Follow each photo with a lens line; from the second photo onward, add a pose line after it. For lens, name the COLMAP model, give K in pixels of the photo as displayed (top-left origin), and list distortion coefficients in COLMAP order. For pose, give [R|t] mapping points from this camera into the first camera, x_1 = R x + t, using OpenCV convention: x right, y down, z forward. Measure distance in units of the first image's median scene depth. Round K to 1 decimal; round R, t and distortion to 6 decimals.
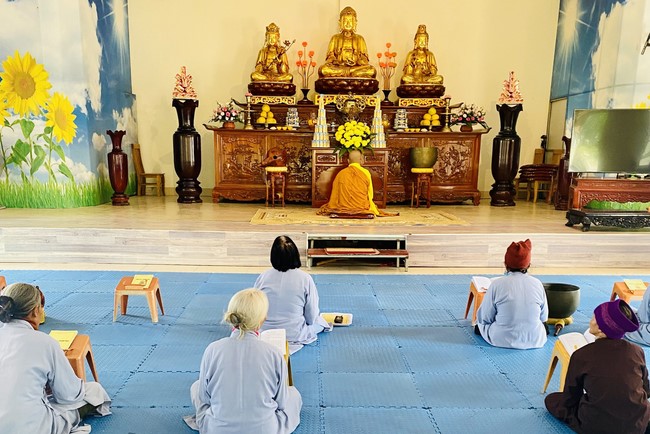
lens RADIAL K [[662.6, 0, 322.5], [0, 662.6, 320.6], [0, 0, 1]] dist [0.079737, -0.161966]
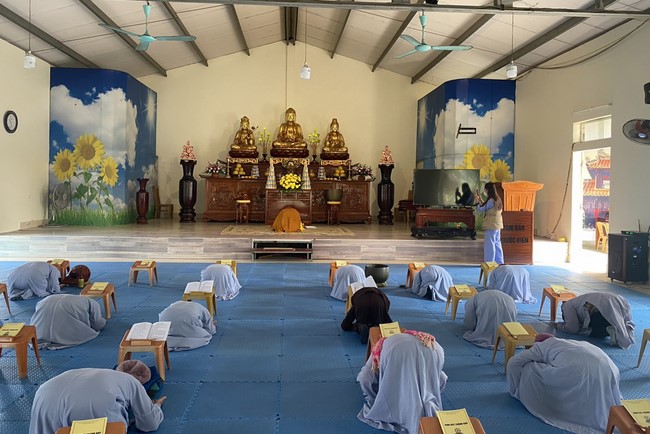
lens RADIAL K [[494.1, 0, 324.7], [0, 494.1, 198.7], [0, 0, 1]] dist [0.055993, -0.061335]
pose [[0.998722, 0.004694, 0.050332, 0.064615], [0.006835, 0.973999, -0.226450, 0.036512], [-0.050086, 0.226504, 0.972722, -0.168969]]
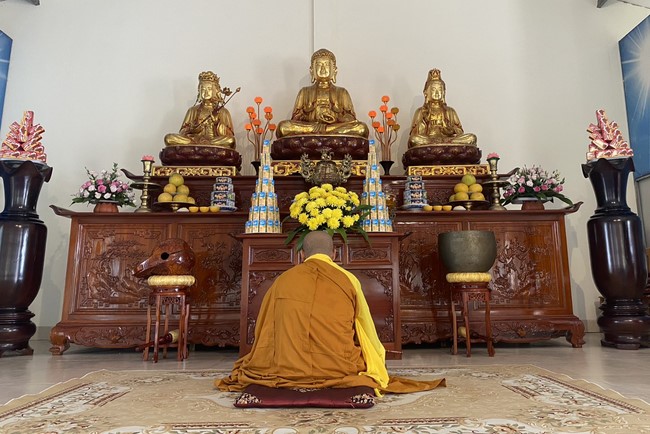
lens RADIAL K [[516.1, 0, 339.5], [0, 516.1, 190.0], [0, 0, 1]] dist [0.072873, -0.087560]
pose [[0.999728, -0.022787, 0.004905, 0.051256], [0.022679, 0.902317, -0.430476, -0.116754], [0.005384, 0.430470, 0.902589, 0.604896]]
